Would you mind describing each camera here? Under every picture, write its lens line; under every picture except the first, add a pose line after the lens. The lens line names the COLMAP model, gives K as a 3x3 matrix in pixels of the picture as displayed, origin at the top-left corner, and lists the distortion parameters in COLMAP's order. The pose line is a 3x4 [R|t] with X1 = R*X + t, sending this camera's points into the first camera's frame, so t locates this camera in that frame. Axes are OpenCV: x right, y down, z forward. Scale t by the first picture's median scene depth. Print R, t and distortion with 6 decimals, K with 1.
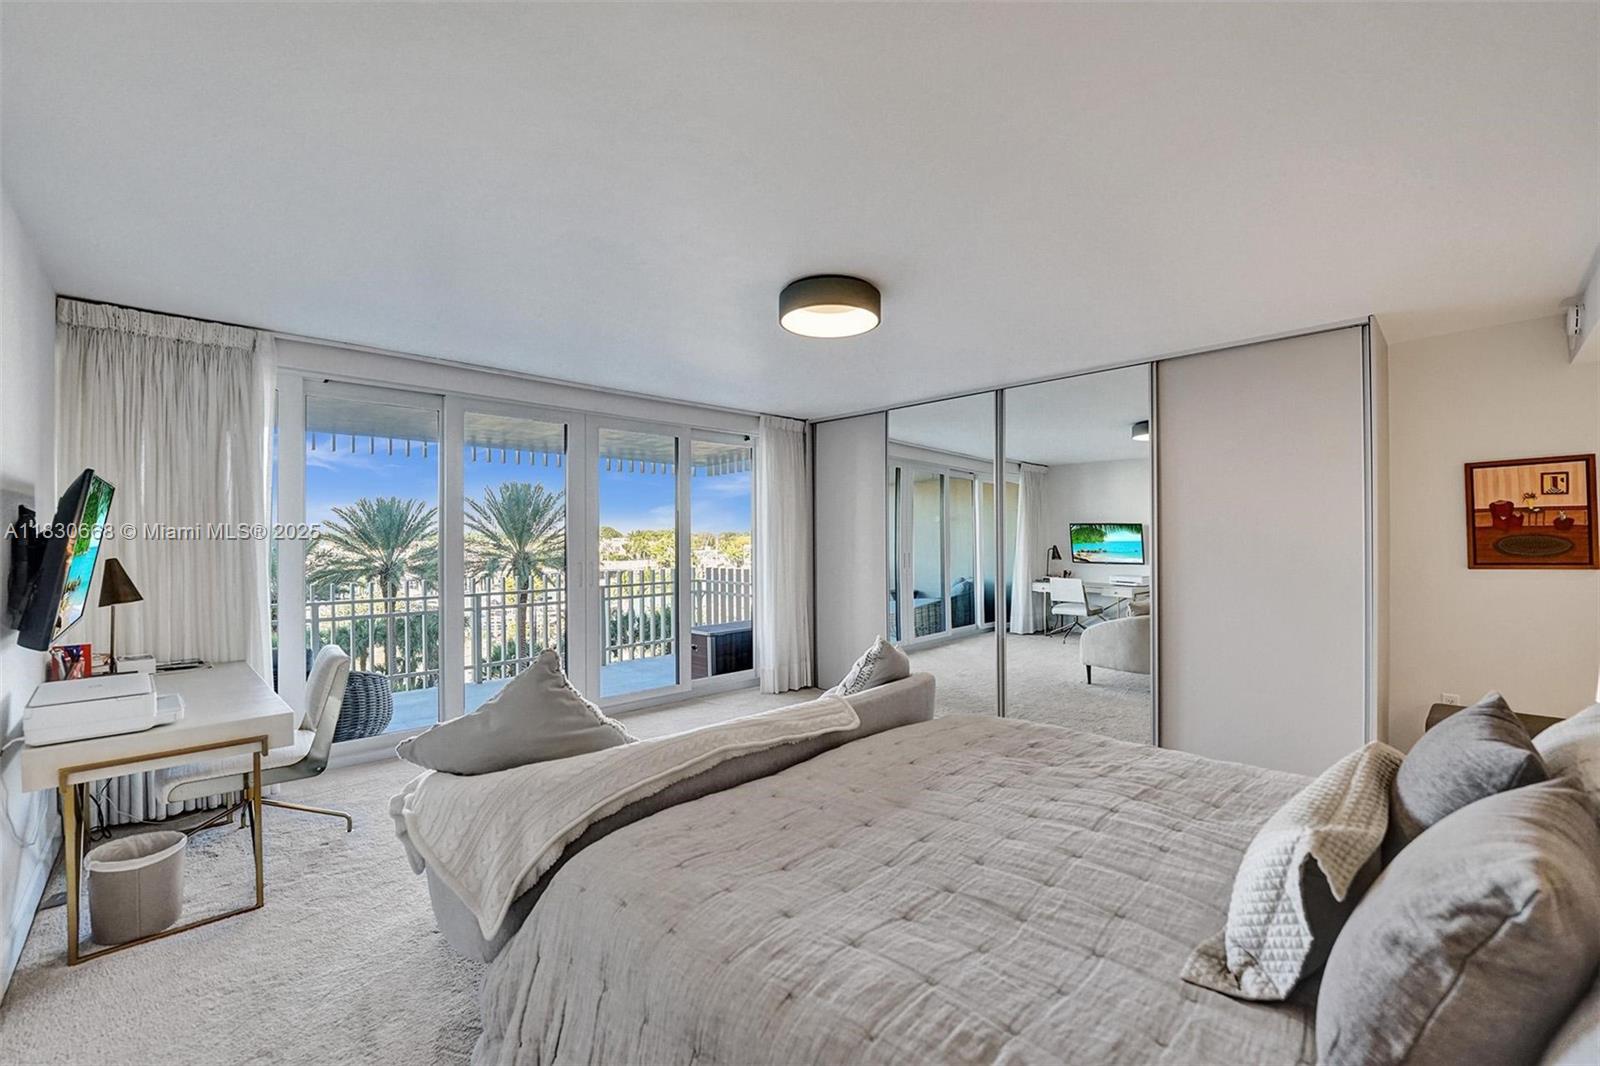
lens RADIAL K [[662.7, 0, 807.0], [0, 662.7, 536.6], [0, 0, 1]] dist [-0.028080, 0.000096]
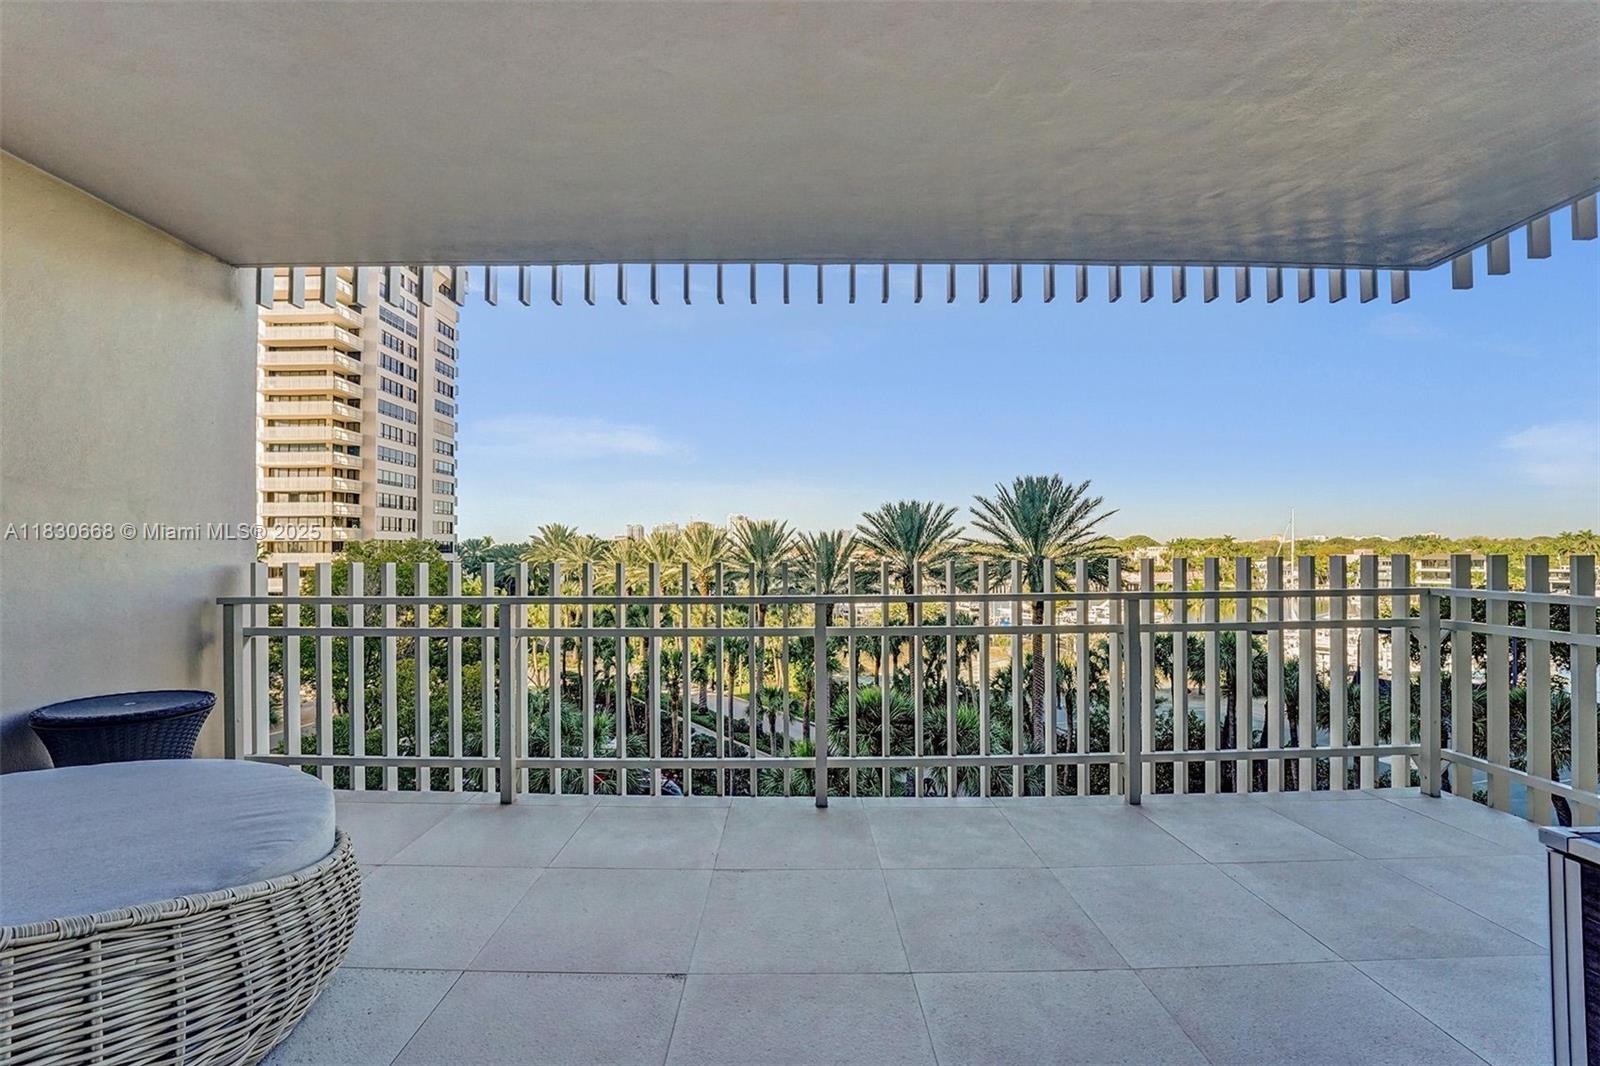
lens RADIAL K [[662.7, 0, 807.0], [0, 662.7, 536.6], [0, 0, 1]] dist [-0.028080, 0.000096]
pose [[0.722017, -0.013102, -0.691751, -0.051576], [0.001903, 0.999855, -0.016951, 0.012338], [0.691873, 0.010923, 0.721937, 0.164380]]
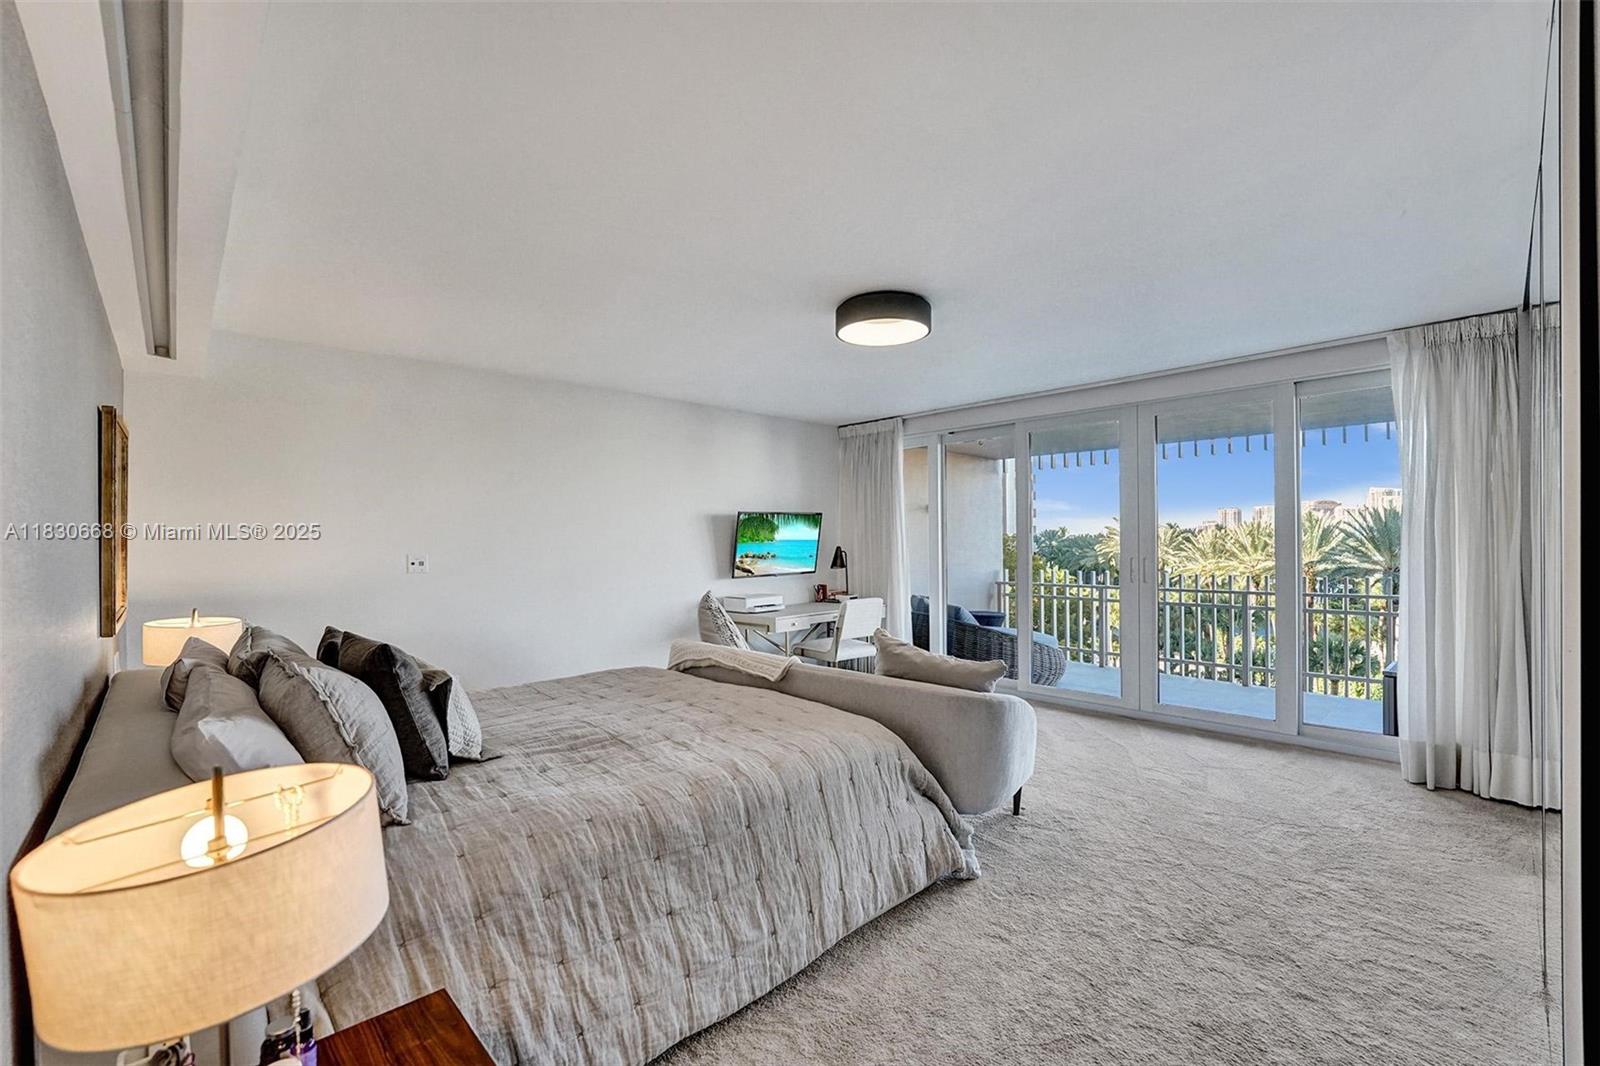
lens RADIAL K [[662.7, 0, 807.0], [0, 662.7, 536.6], [0, 0, 1]] dist [-0.028080, 0.000096]
pose [[-0.015336, -0.006591, -0.999861, 0.108185], [0.009690, 0.999930, -0.006740, 0.000995], [0.999835, -0.009792, -0.015271, 0.093077]]
